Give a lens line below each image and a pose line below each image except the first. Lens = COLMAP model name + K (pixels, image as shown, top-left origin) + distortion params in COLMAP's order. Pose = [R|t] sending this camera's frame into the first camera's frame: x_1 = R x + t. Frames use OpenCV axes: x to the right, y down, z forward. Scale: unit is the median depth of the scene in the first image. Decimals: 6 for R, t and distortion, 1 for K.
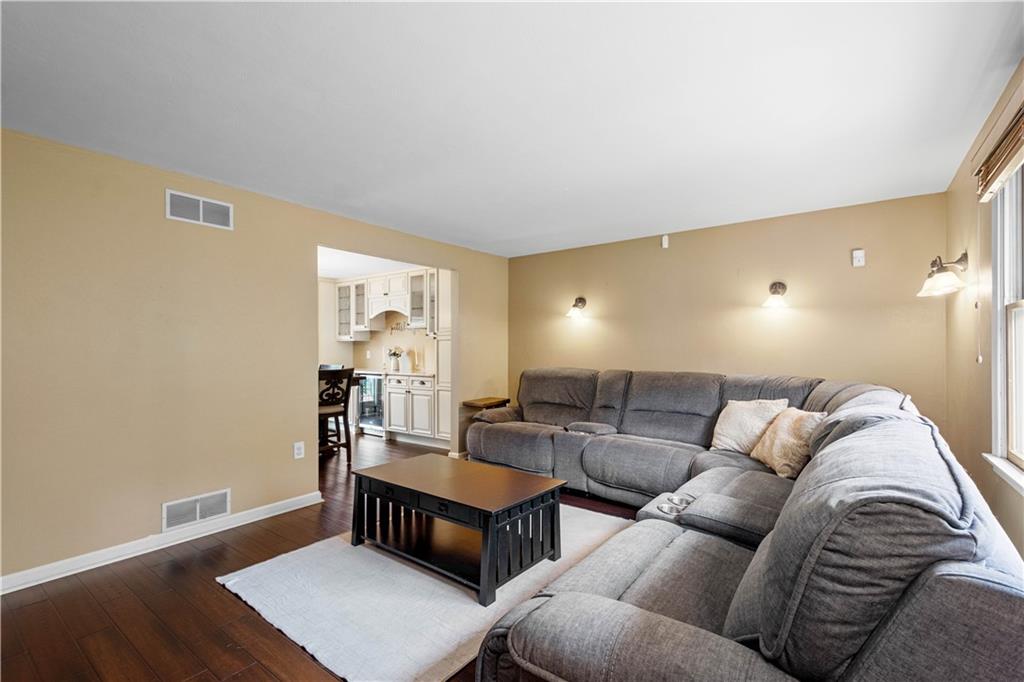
lens RADIAL K [[445.4, 0, 511.1], [0, 445.4, 351.9], [0, 0, 1]] dist [-0.000911, -0.000134]
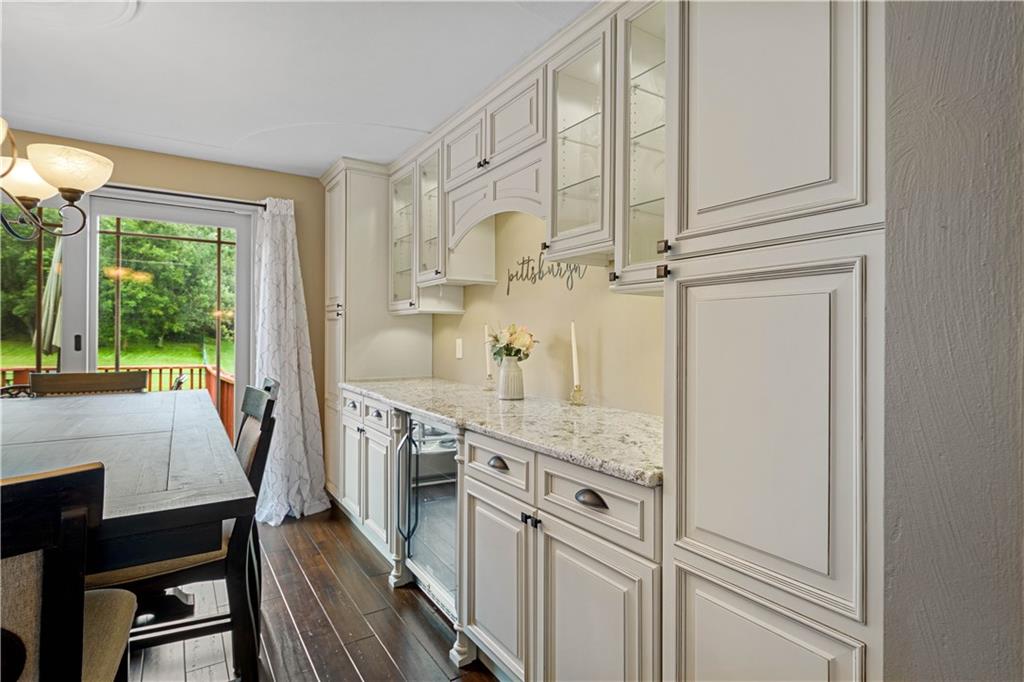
lens RADIAL K [[531.5, 0, 512.0], [0, 531.5, 341.0], [0, 0, 1]] dist [0.000231, 0.000675]
pose [[0.939321, 0.009193, -0.342916, -0.157050], [-0.009204, 0.999956, 0.001593, -0.002933], [0.342915, 0.001660, 0.939365, 0.785616]]
